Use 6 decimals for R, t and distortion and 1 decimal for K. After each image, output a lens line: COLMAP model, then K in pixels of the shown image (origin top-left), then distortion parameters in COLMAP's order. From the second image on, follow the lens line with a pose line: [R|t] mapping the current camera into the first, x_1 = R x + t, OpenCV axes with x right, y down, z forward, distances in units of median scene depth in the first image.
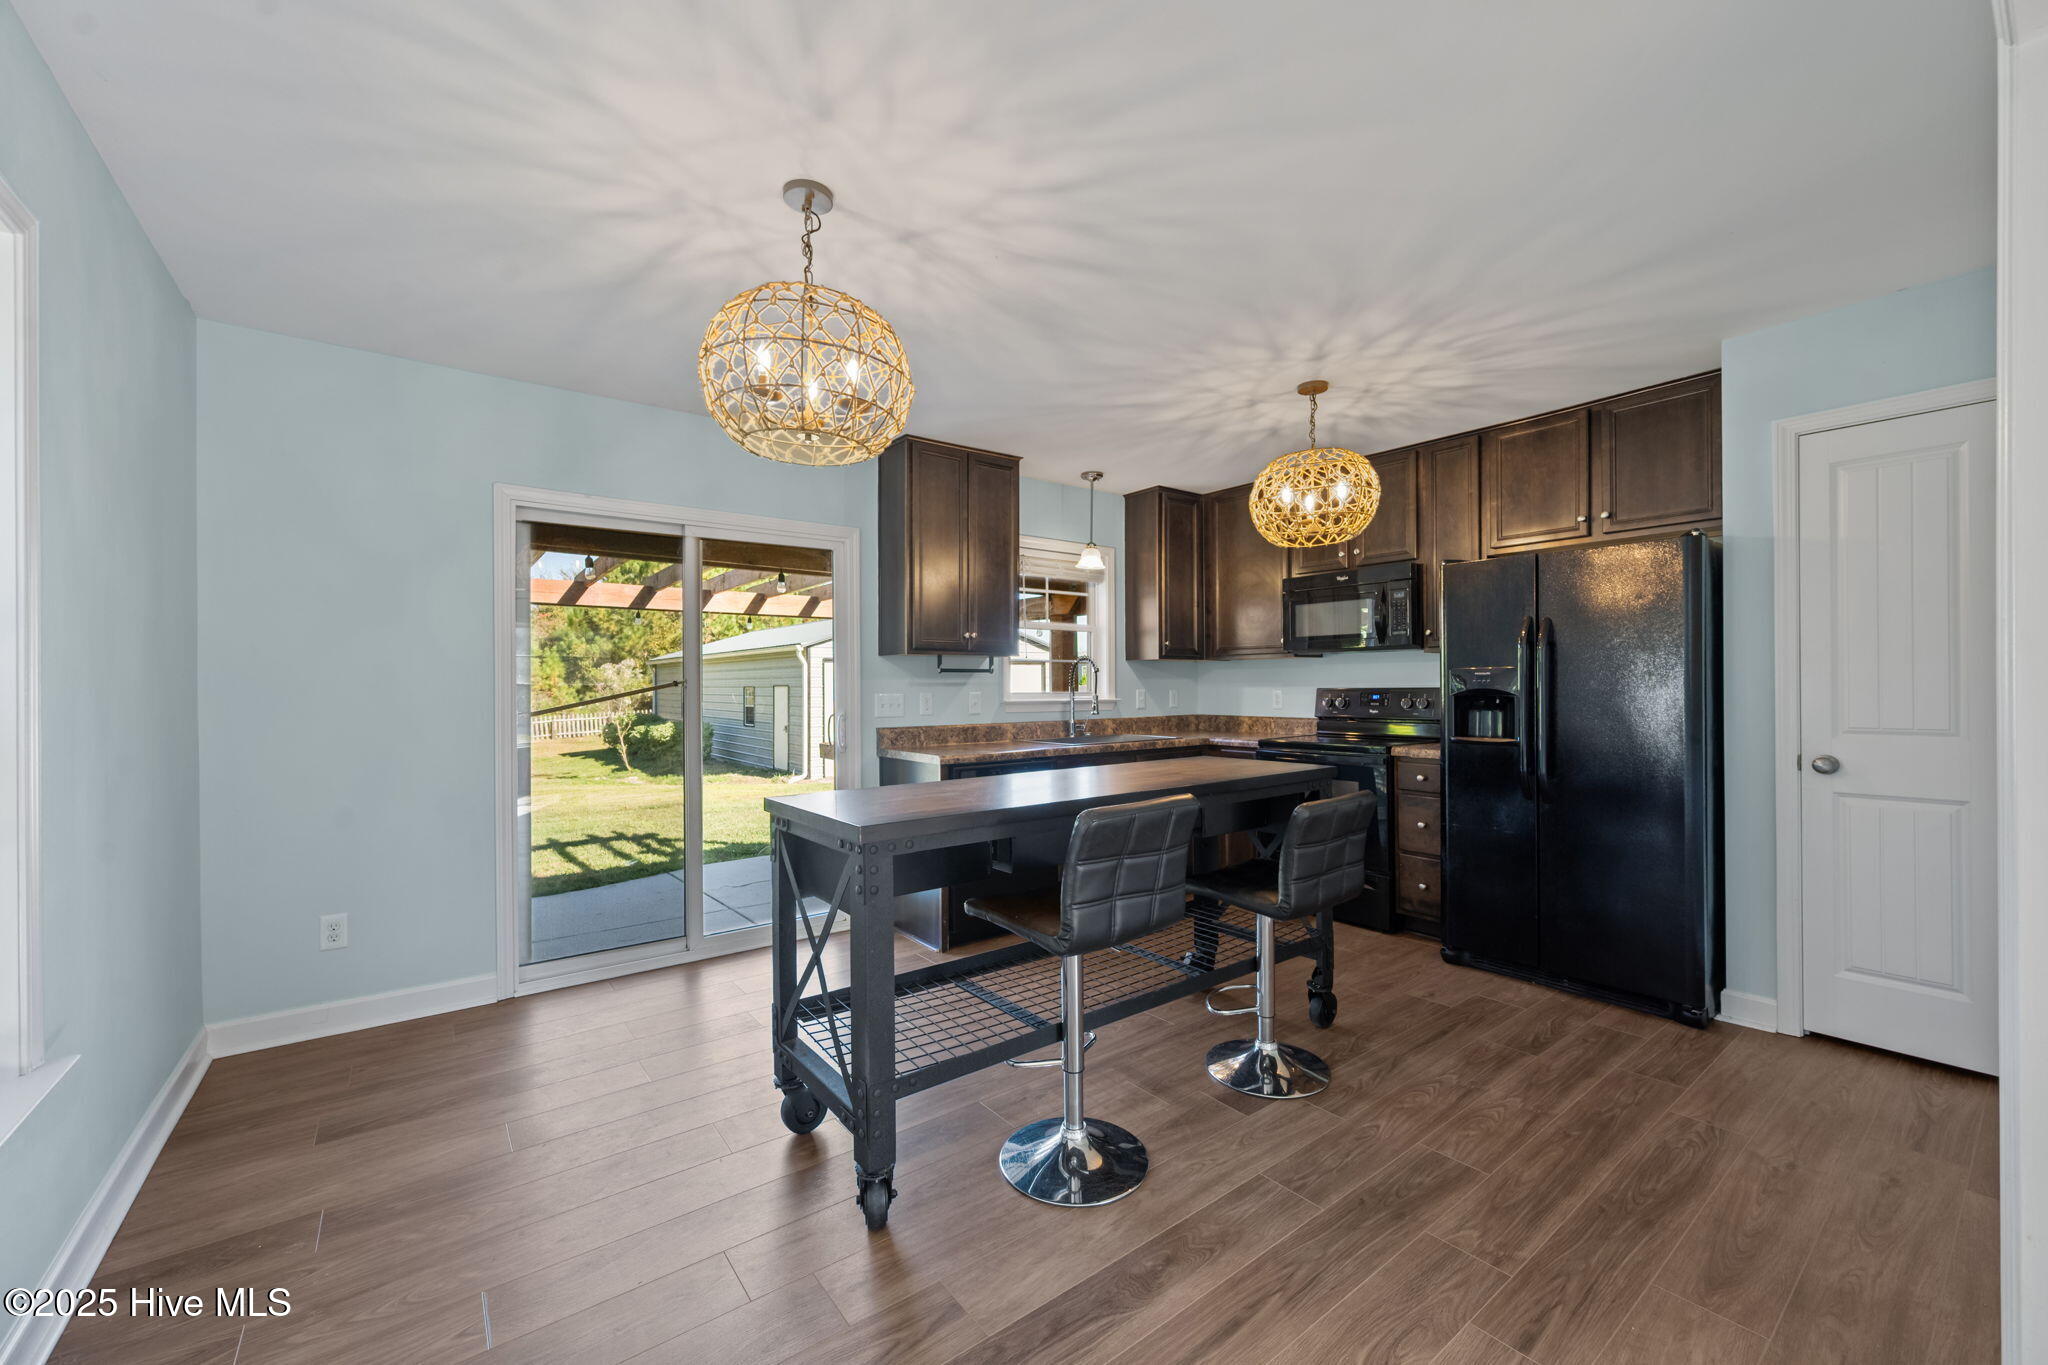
lens RADIAL K [[811.5, 0, 1035.5], [0, 811.5, 689.5], [0, 0, 1]] dist [0.000114, 0.000100]
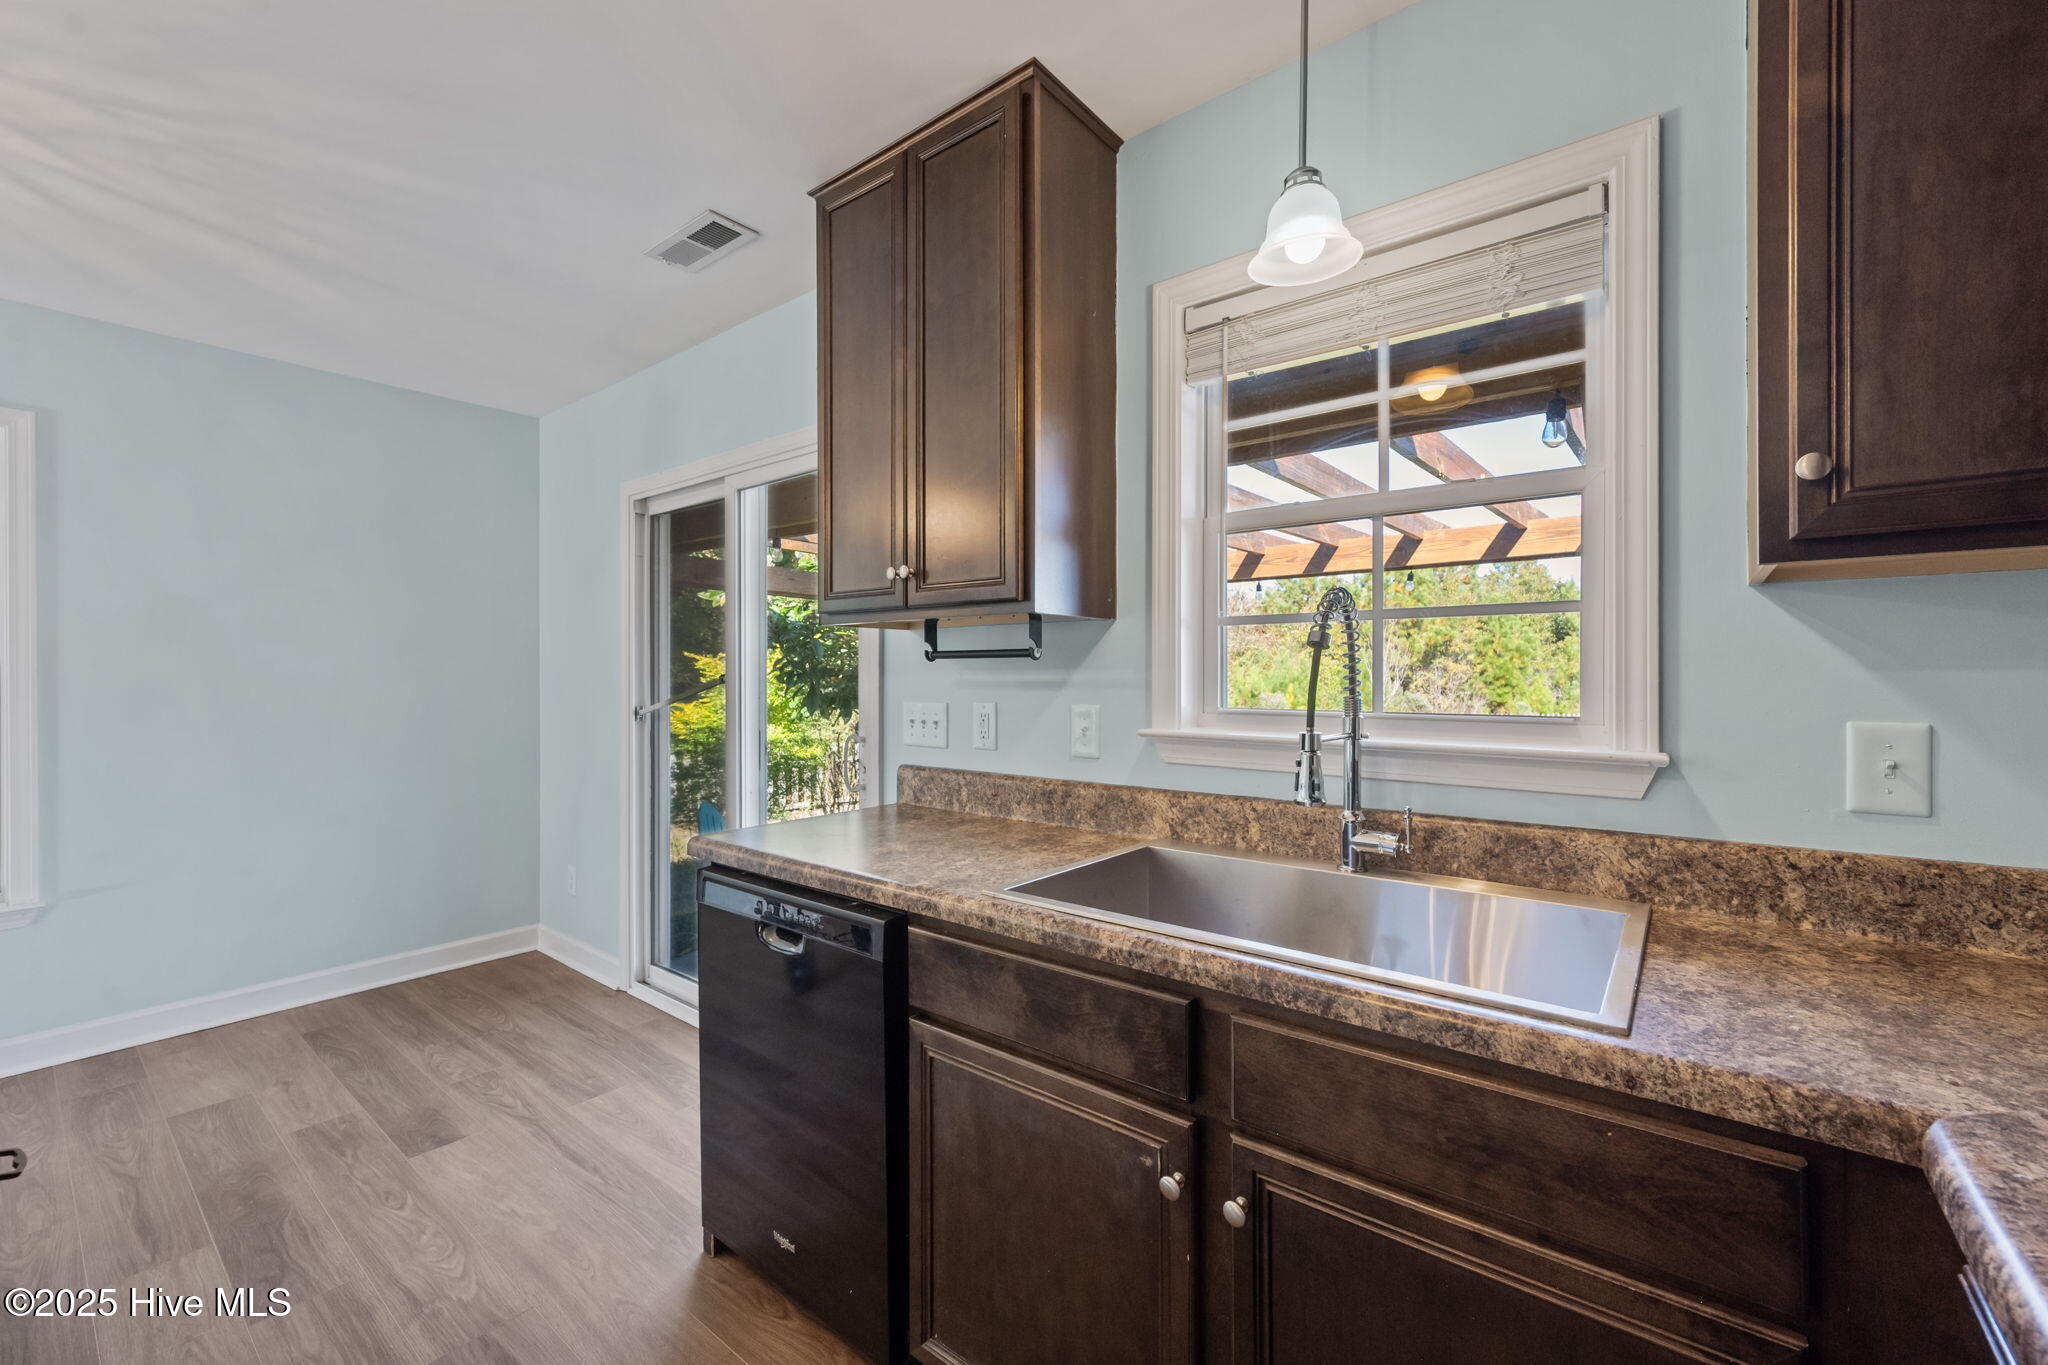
lens RADIAL K [[848.3, 0, 1024.0], [0, 848.3, 682.5], [0, 0, 1]] dist [0.000865, 0.000200]
pose [[0.235531, 0.017019, -0.971718, 0.345341], [-0.002342, 0.999854, 0.016944, -0.015026], [0.971864, -0.001715, 0.235537, 0.888611]]
